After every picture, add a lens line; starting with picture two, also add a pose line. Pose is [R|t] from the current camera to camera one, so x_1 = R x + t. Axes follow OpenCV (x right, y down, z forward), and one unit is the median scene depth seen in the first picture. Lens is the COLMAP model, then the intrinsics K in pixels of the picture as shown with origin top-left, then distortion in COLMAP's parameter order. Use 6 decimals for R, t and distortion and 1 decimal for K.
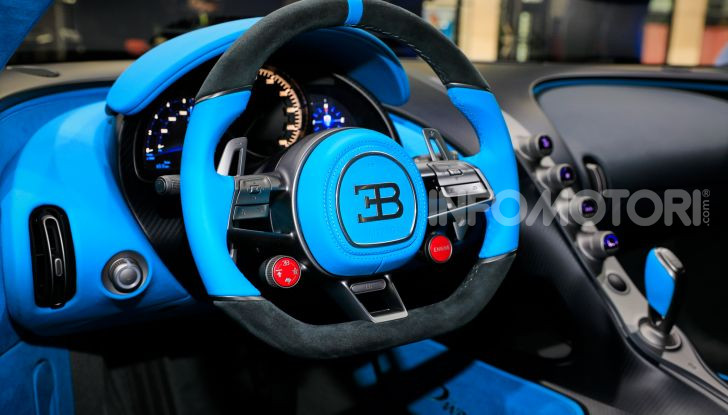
lens RADIAL K [[775.5, 0, 363.8], [0, 775.5, 182.5], [0, 0, 1]] dist [0.001931, 0.001094]
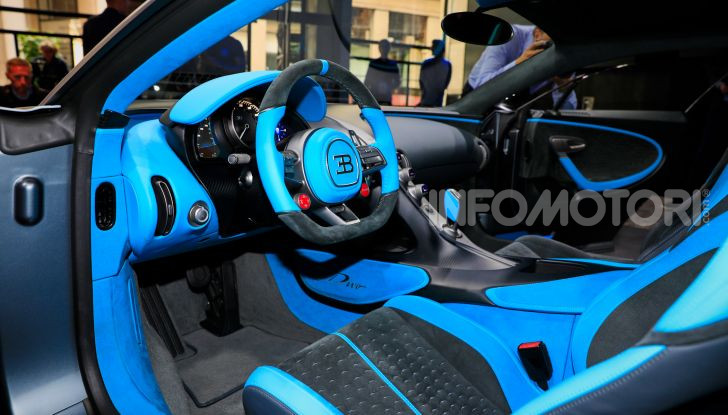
lens RADIAL K [[526.0, 0, 364.0], [0, 526.0, 207.5], [0, 0, 1]] dist [-0.111536, 0.091914]
pose [[0.927157, -0.069560, 0.368159, -0.405386], [0.063040, 0.997568, 0.029724, 0.092809], [-0.369331, -0.004350, 0.929288, -0.235987]]
